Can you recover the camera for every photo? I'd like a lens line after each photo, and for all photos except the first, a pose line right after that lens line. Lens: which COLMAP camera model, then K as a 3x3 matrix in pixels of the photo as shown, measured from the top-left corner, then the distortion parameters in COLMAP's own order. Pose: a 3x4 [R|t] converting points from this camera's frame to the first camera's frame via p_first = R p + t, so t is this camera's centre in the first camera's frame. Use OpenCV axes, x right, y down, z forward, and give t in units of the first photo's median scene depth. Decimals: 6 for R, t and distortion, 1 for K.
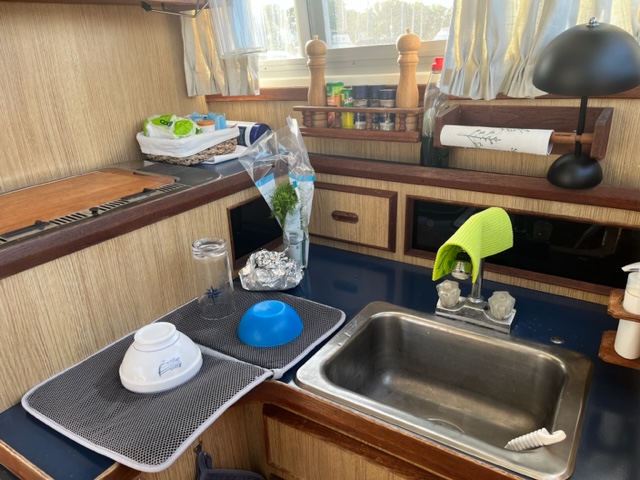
lens RADIAL K [[494.0, 0, 321.8], [0, 494.0, 248.6], [0, 0, 1]] dist [0.073164, -0.084125]
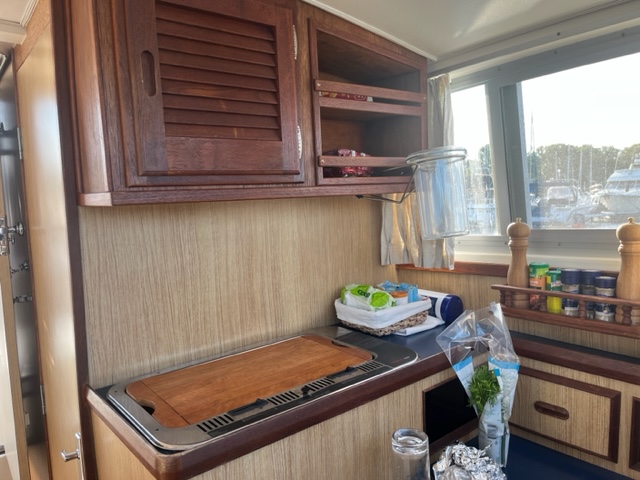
lens RADIAL K [[494.0, 0, 321.8], [0, 494.0, 248.6], [0, 0, 1]] dist [0.073164, -0.084125]
pose [[0.950886, 0.032227, -0.307860, -0.081931], [-0.112141, 0.962869, -0.245576, -0.082114], [0.288515, 0.268038, 0.919192, -0.020698]]
